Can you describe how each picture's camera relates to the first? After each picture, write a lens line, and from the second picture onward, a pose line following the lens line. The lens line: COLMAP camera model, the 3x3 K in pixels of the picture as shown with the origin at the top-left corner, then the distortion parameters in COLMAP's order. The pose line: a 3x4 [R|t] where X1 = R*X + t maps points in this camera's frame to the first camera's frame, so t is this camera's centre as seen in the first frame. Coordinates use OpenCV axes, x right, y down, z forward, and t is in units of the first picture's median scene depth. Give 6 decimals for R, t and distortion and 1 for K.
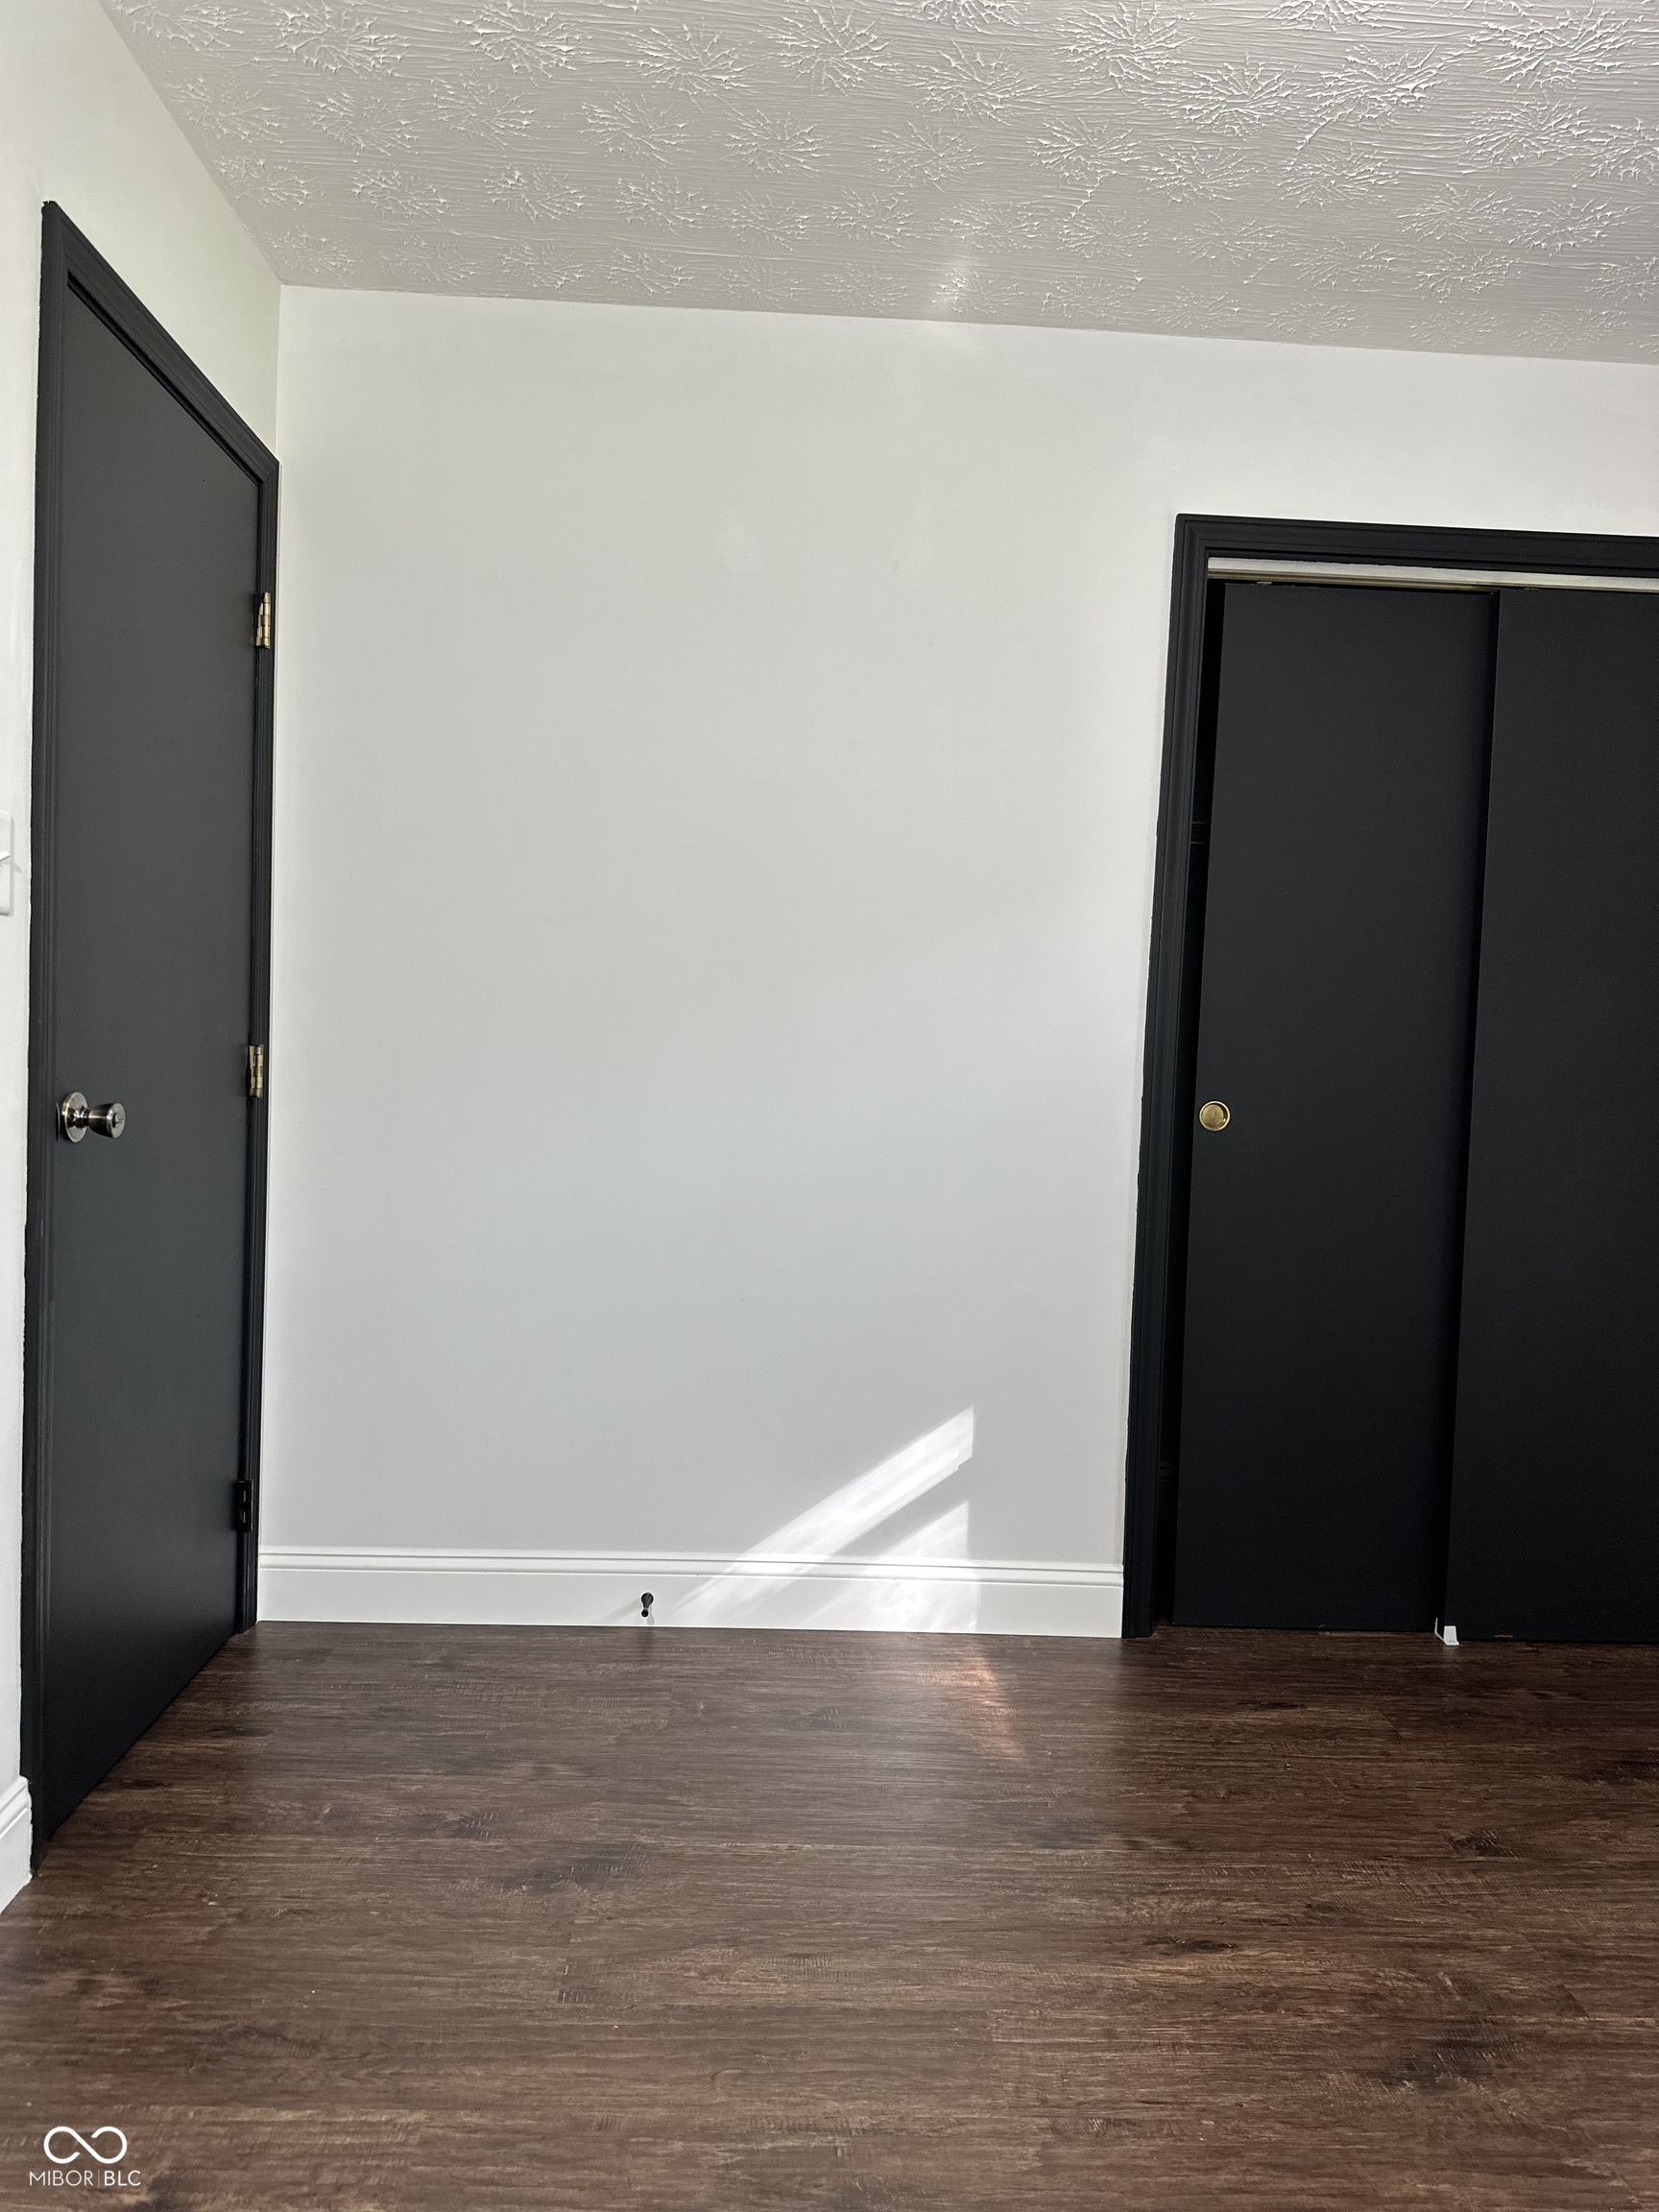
lens RADIAL K [[1538.5, 0, 806.4], [0, 1538.5, 1124.1], [0, 0, 1]] dist [0.040979, -0.045173]
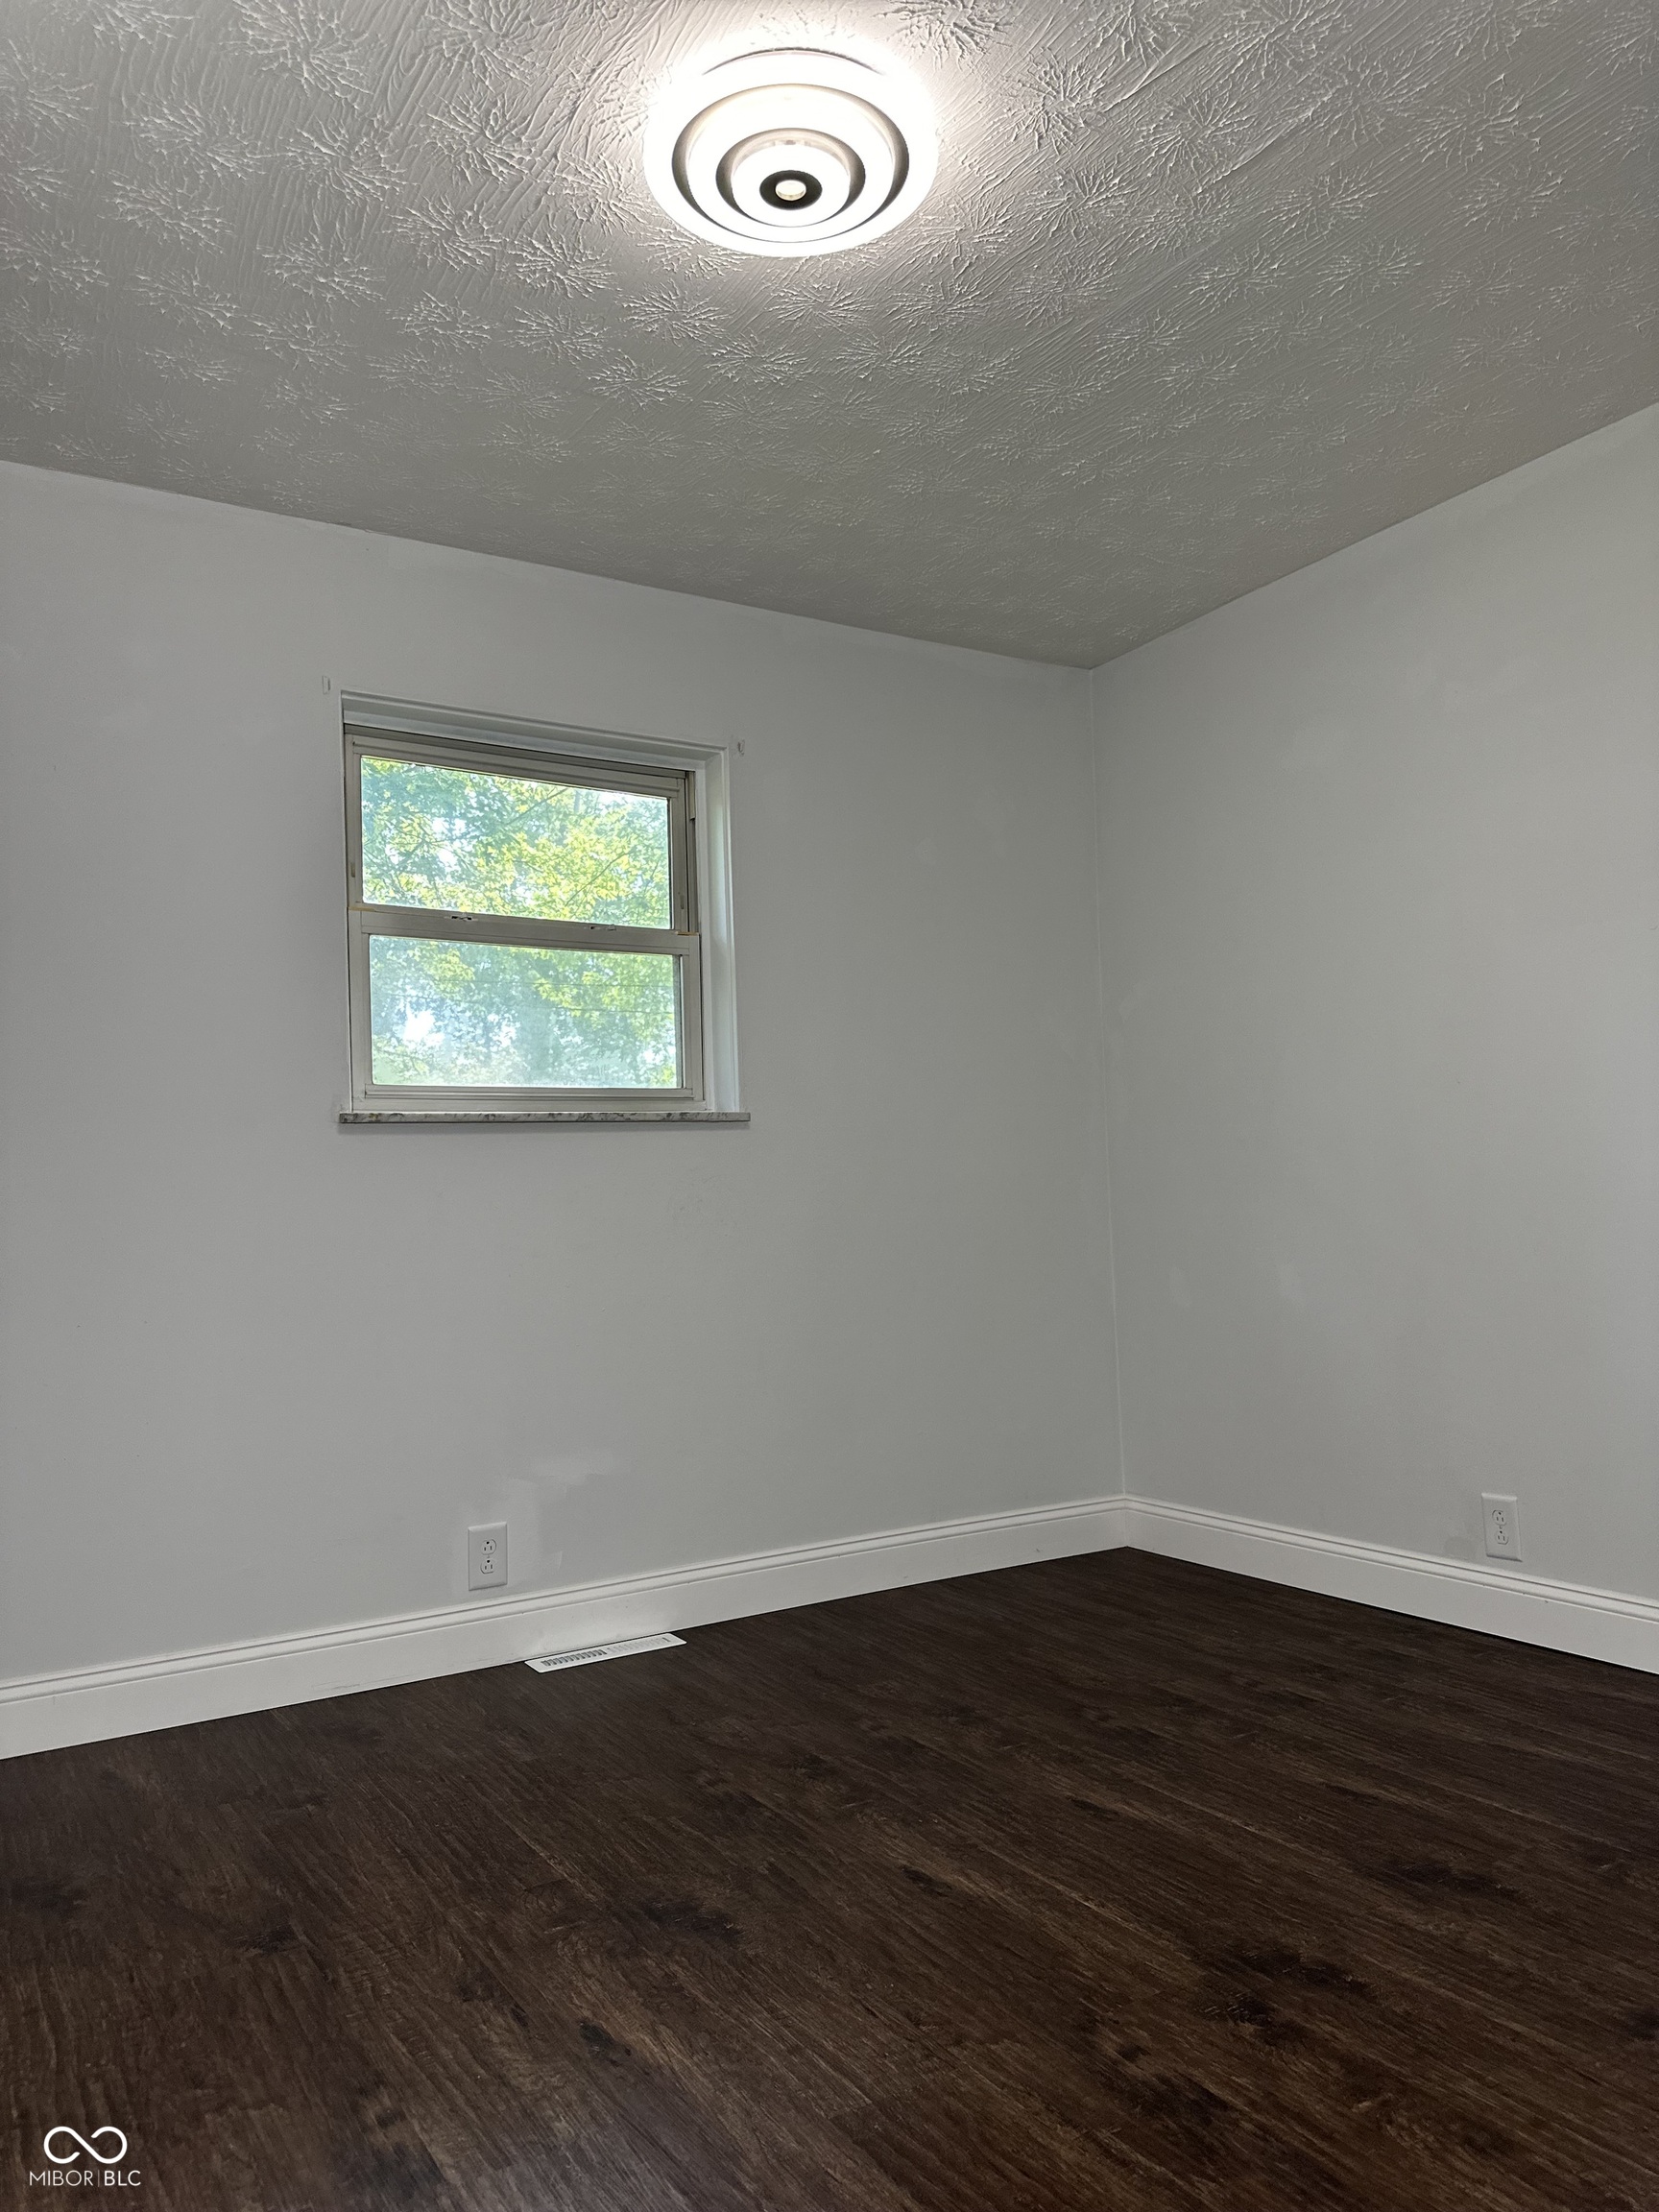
lens RADIAL K [[1538.5, 0, 813.3], [0, 1538.5, 1096.3], [0, 0, 1]] dist [0.040979, -0.045173]
pose [[-0.487843, 0.044607, 0.871791, -0.453857], [0.061440, 0.997971, -0.016682, -0.004207], [-0.870767, 0.045424, -0.489594, 0.933061]]
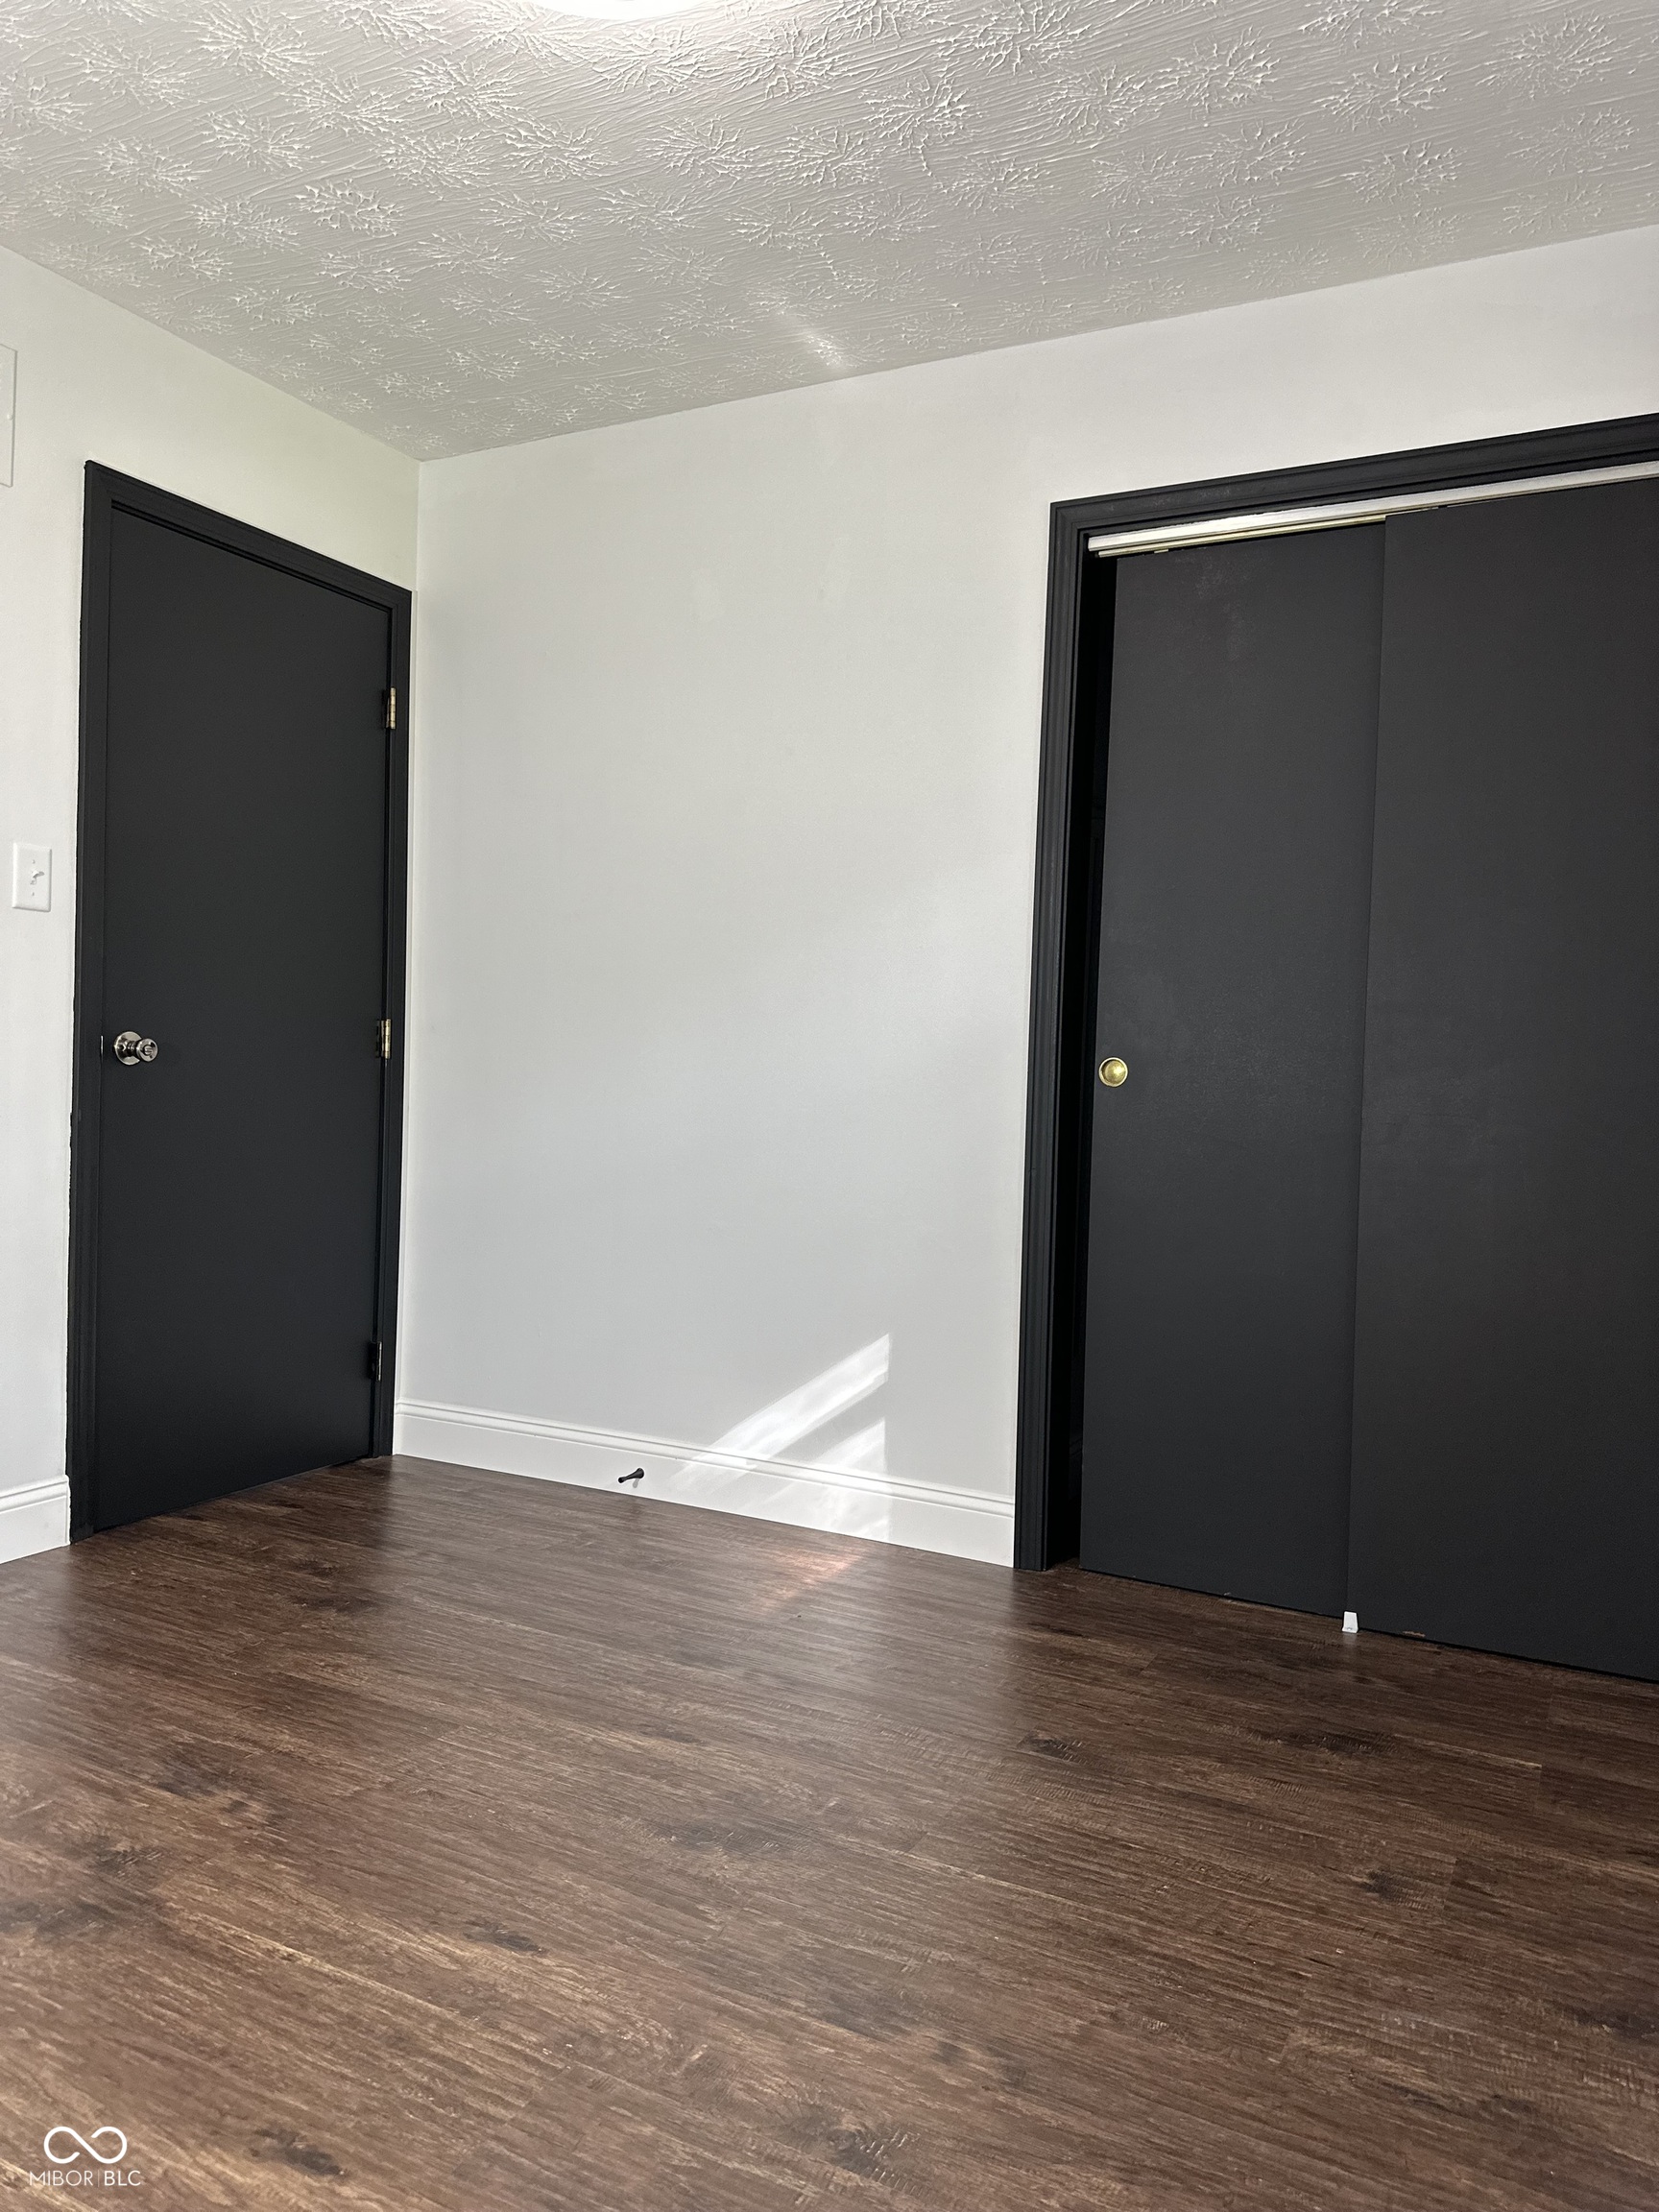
lens RADIAL K [[1538.5, 0, 808.8], [0, 1538.5, 1111.6], [0, 0, 1]] dist [0.040979, -0.045173]
pose [[0.870501, 0.007771, -0.492105, 0.645731], [-0.028321, 0.999009, -0.034323, 0.068568], [0.491350, 0.043815, 0.869859, 0.008869]]
